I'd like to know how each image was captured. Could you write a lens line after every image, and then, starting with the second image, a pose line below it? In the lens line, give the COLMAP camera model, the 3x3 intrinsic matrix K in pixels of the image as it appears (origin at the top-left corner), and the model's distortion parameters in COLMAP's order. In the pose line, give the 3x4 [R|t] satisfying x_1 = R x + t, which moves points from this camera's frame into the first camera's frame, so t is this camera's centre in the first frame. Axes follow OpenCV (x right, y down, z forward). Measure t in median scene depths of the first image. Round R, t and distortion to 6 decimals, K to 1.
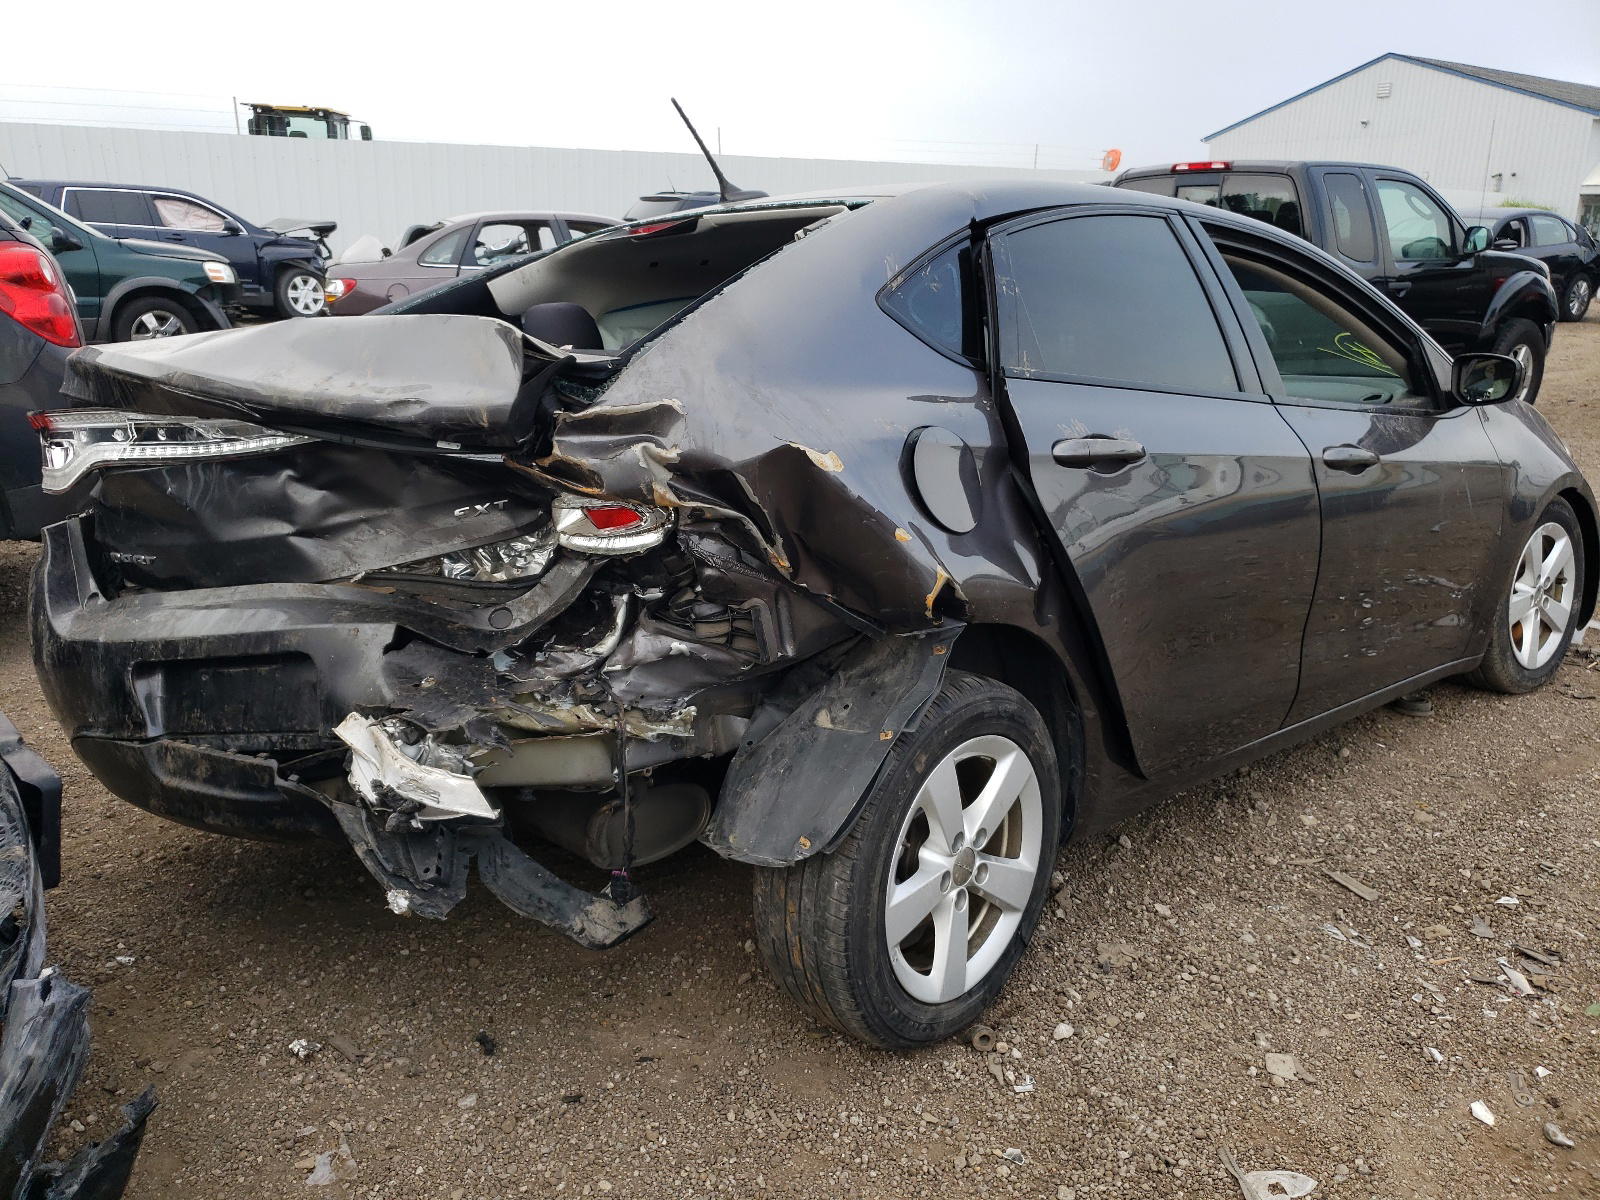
lens RADIAL K [[1128.8, 0, 796.4], [0, 1128.8, 602.2], [0, 0, 1]] dist [0.000627, 0.028787]
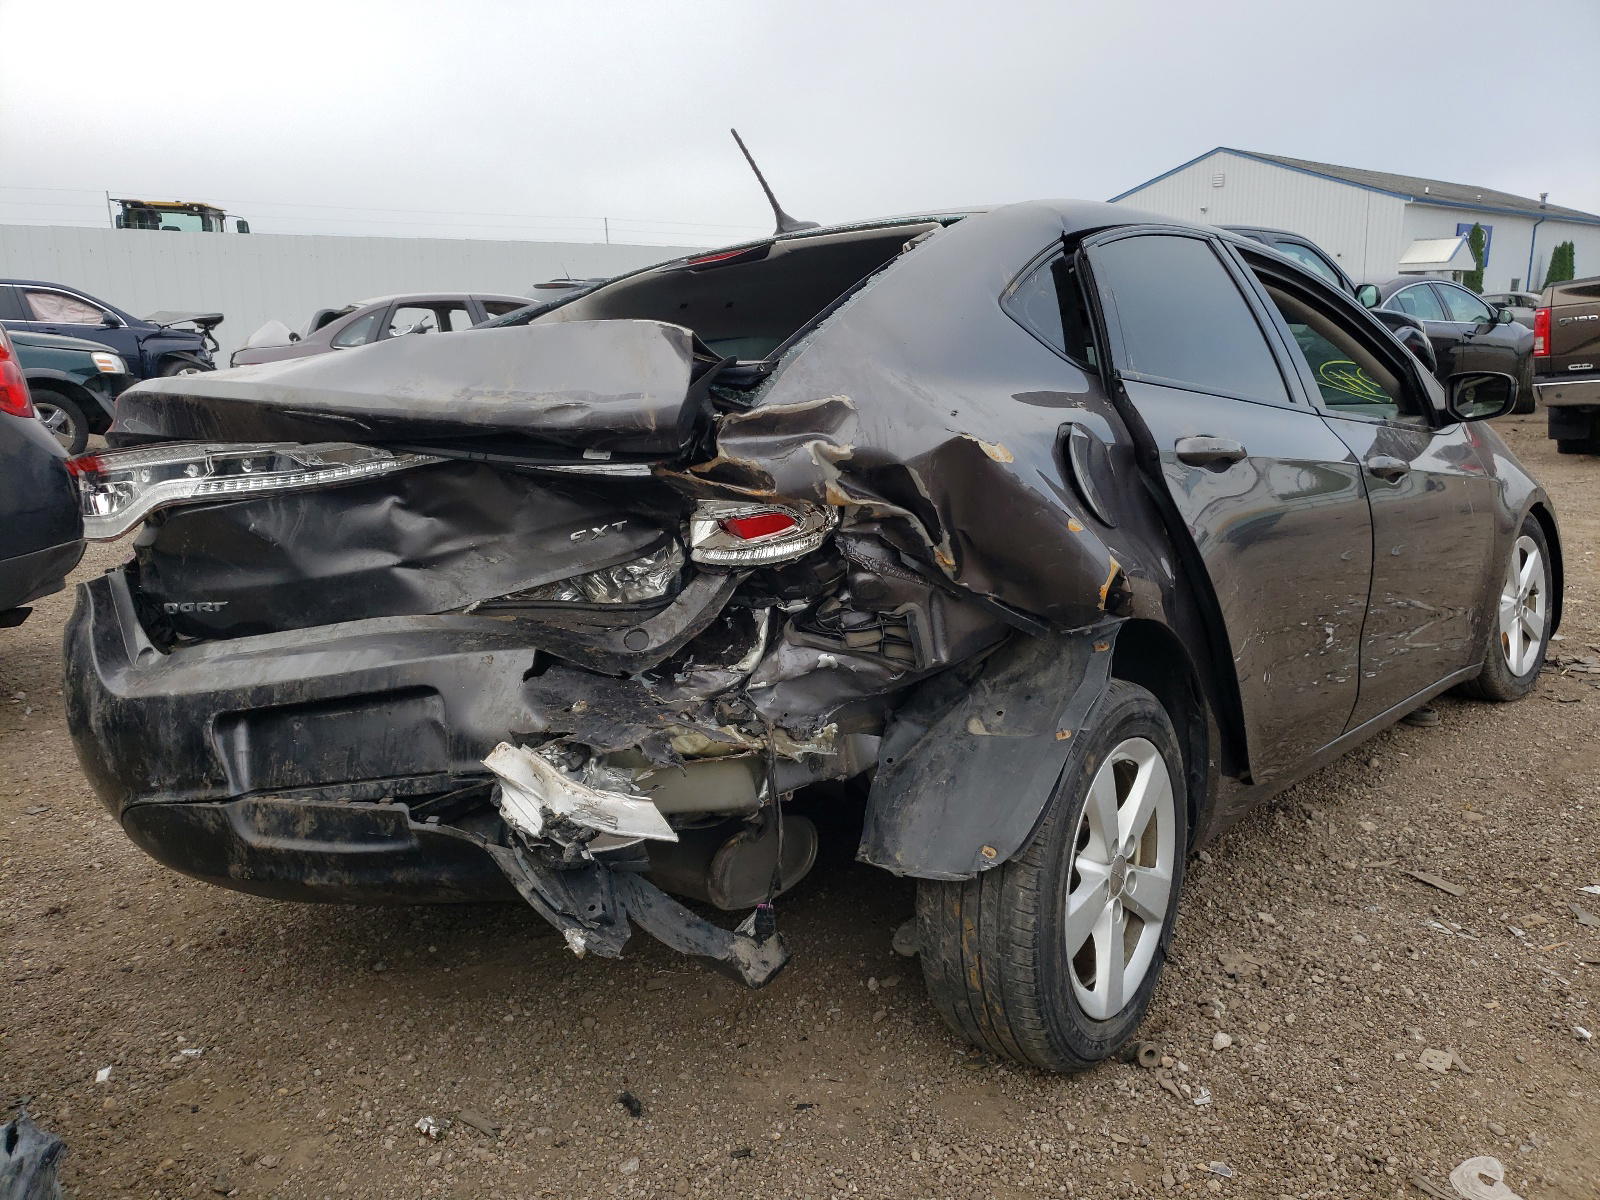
lens RADIAL K [[1128.8, 0, 796.4], [0, 1128.8, 602.2], [0, 0, 1]] dist [0.000627, 0.028787]
pose [[0.994274, -0.046142, 0.096381, -0.208441], [0.052928, 0.996206, -0.069081, 0.052817], [-0.092828, 0.073787, 0.992944, 0.040928]]
